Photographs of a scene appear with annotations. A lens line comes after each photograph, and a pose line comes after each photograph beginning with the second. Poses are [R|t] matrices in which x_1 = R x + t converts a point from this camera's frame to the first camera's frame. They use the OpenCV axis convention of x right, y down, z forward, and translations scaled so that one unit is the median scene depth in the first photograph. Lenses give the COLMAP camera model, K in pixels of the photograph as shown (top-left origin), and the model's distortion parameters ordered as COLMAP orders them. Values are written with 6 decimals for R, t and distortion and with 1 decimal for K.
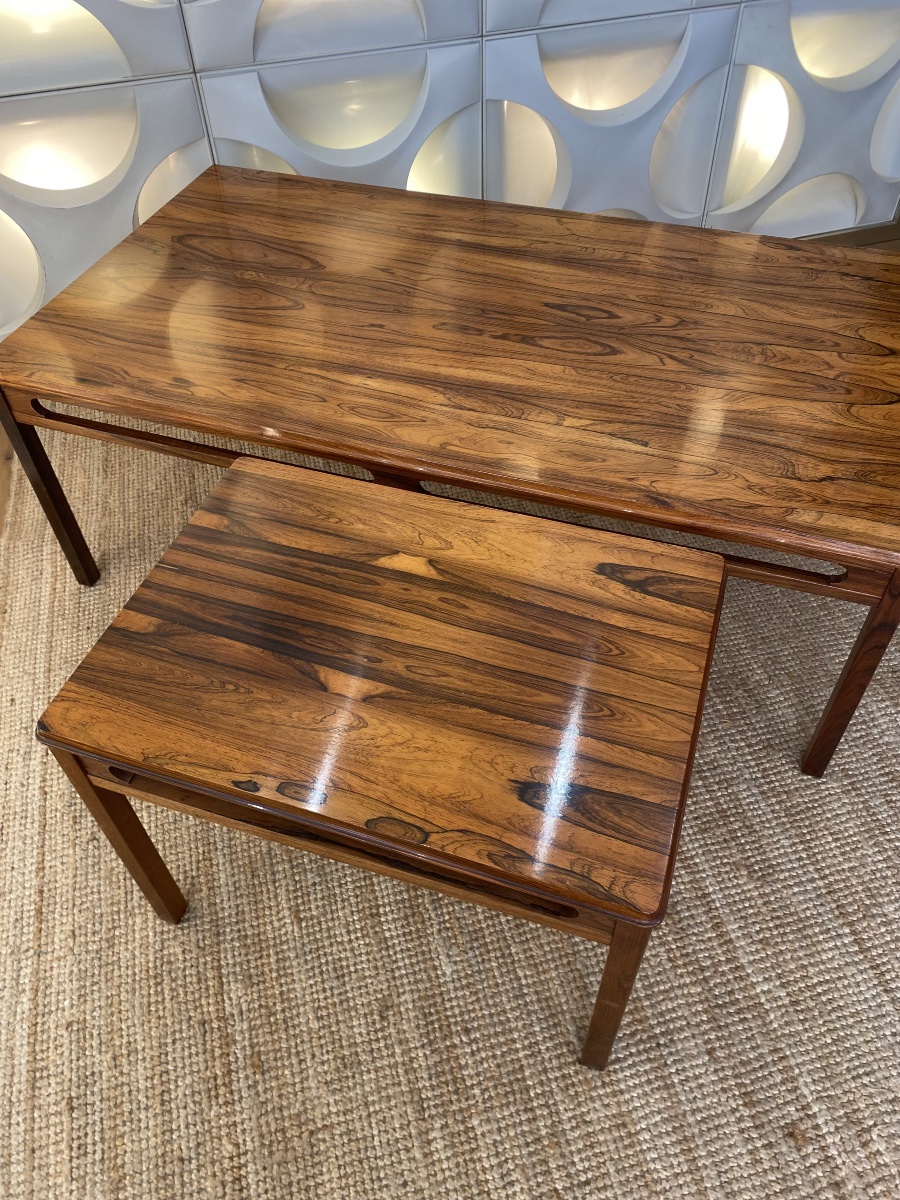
lens RADIAL K [[922.7, 0, 451.1], [0, 922.7, 577.6], [0, 0, 1]] dist [-0.006492, 0.010874]
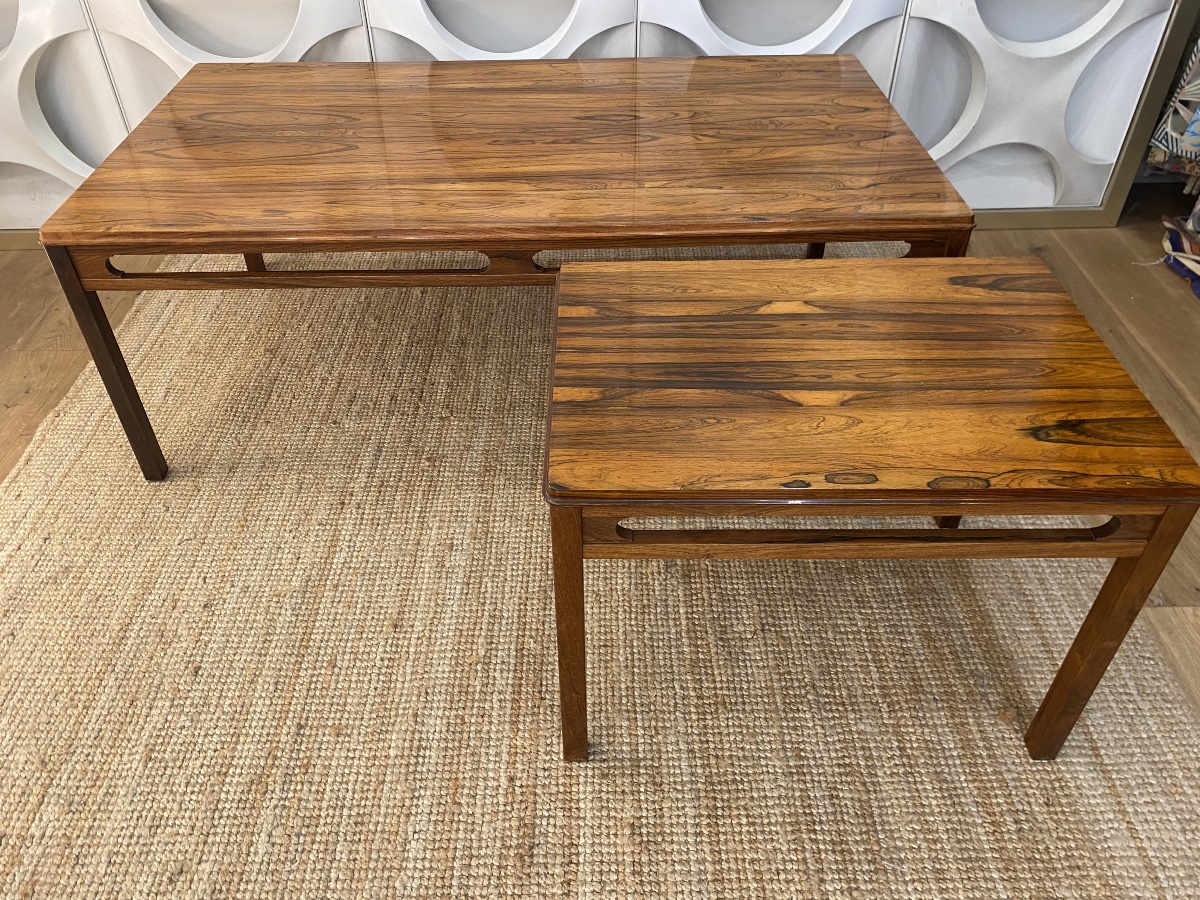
lens RADIAL K [[916.1, 0, 587.2], [0, 916.1, 433.1], [0, 0, 1]] dist [0.004001, 0.001548]
pose [[0.966202, 0.175929, -0.188419, 0.394772], [-0.197789, 0.974694, -0.104167, 0.058013], [0.165325, 0.137913, 0.976549, 0.118476]]
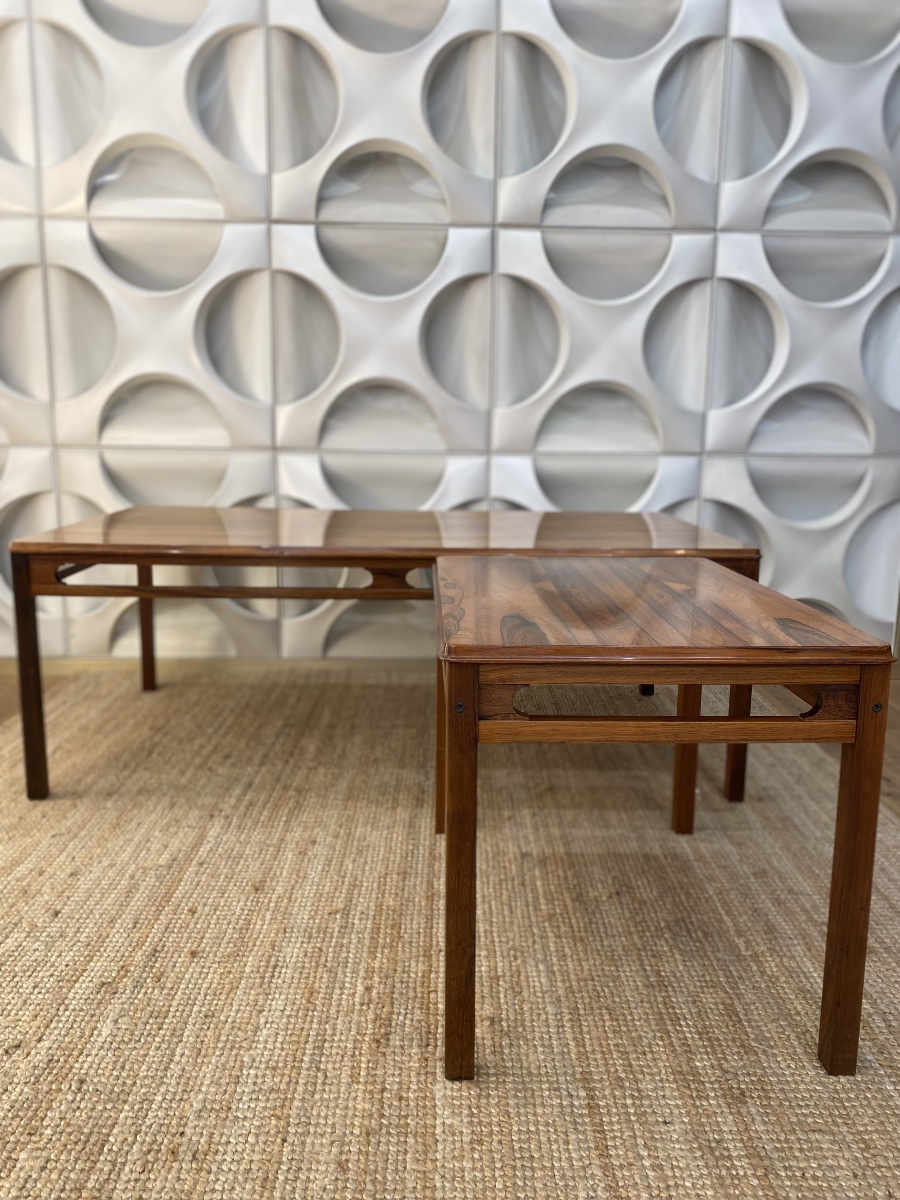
lens RADIAL K [[920.3, 0, 449.8], [0, 920.3, 578.6], [0, 0, 1]] dist [-0.001524, 0.001328]
pose [[0.966989, 0.079500, -0.242098, 0.474865], [-0.210416, 0.784999, -0.582669, 0.517681], [0.143724, 0.614375, 0.775813, 0.114901]]
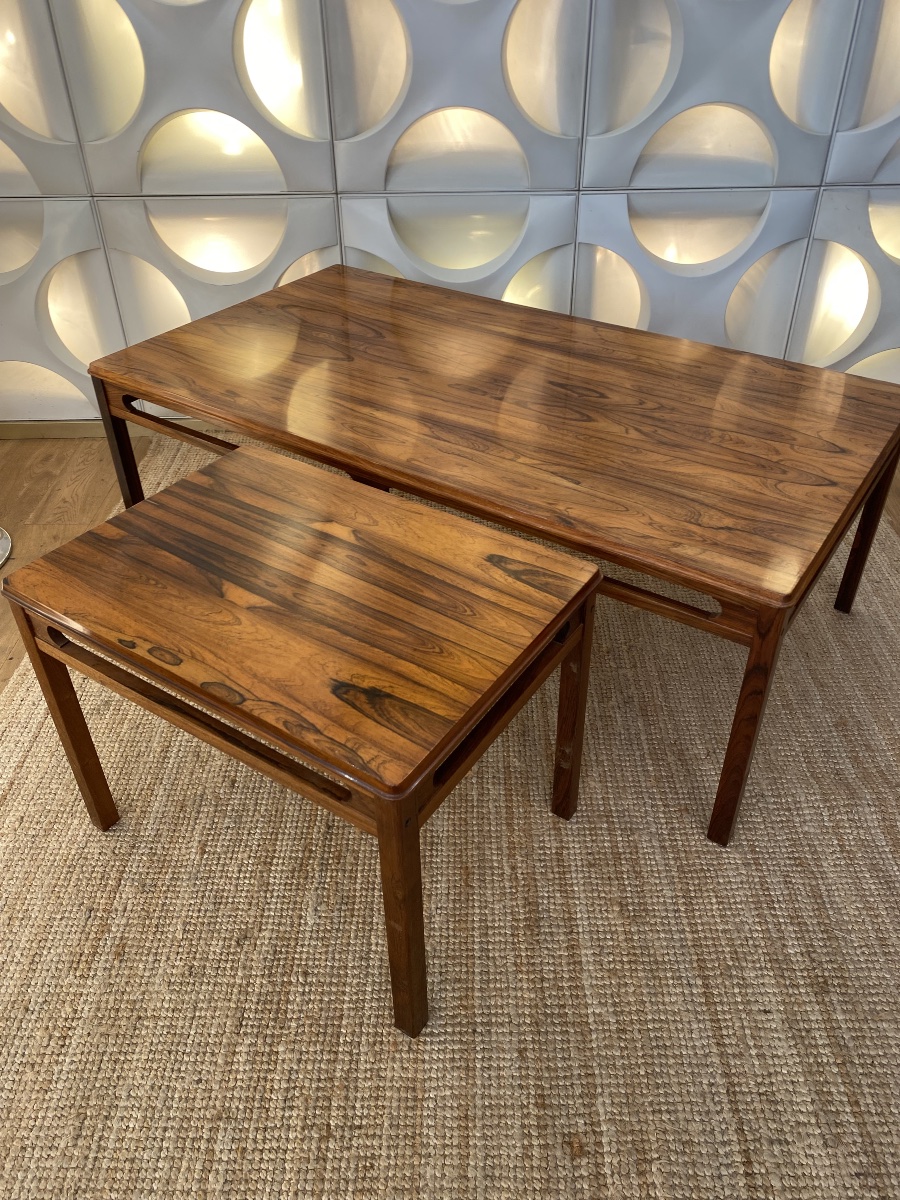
lens RADIAL K [[916.1, 0, 455.4], [0, 916.1, 578.4], [0, 0, 1]] dist [0.004001, 0.001548]
pose [[0.965356, 0.167303, -0.200245, 0.301261], [-0.202342, 0.964513, -0.169623, 0.184381], [0.164760, 0.204264, 0.964951, -0.083184]]
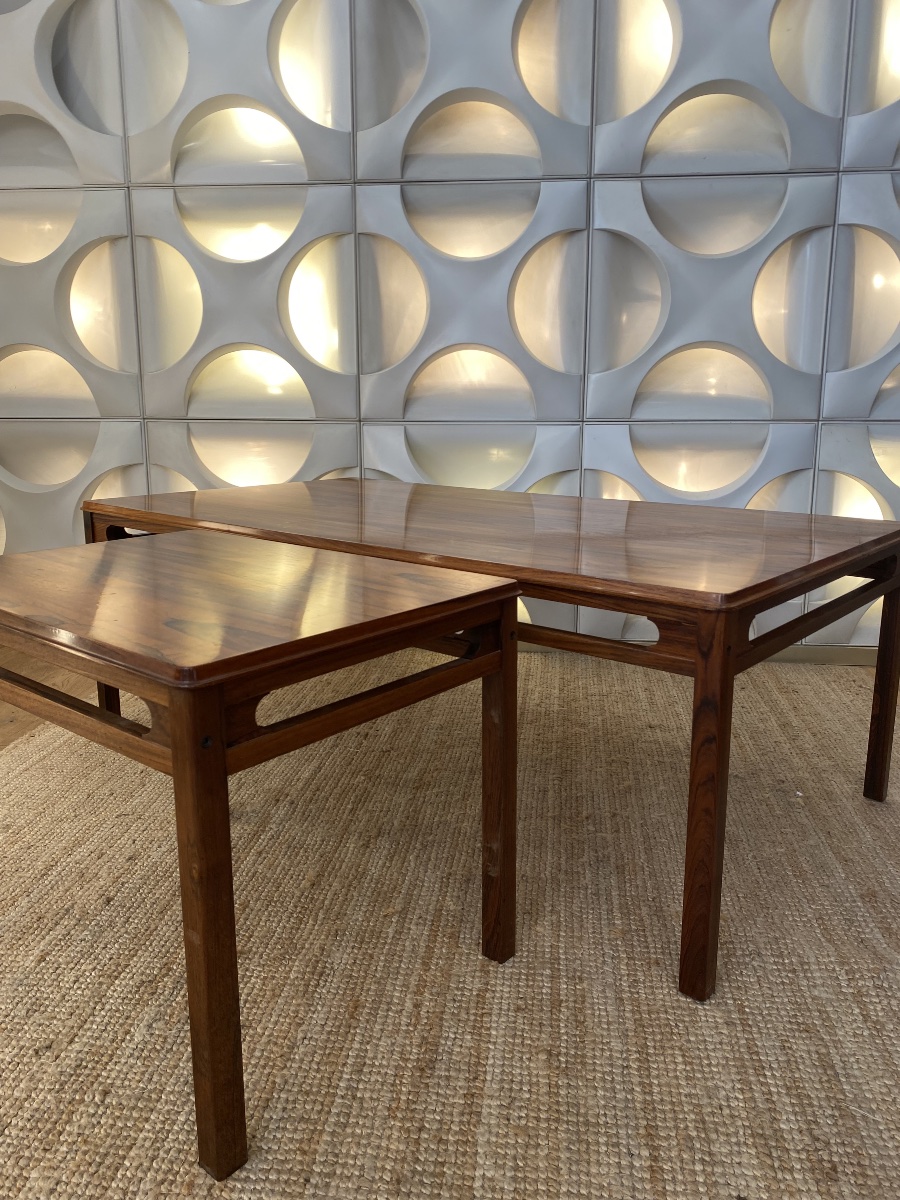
lens RADIAL K [[913.8, 0, 449.8], [0, 913.8, 576.0], [0, 0, 1]] dist [0.008039, -0.008886]
pose [[0.930222, 0.098017, -0.353667, 0.493368], [-0.285415, 0.799011, -0.529264, 0.441905], [0.230707, 0.593274, 0.771233, 0.189792]]
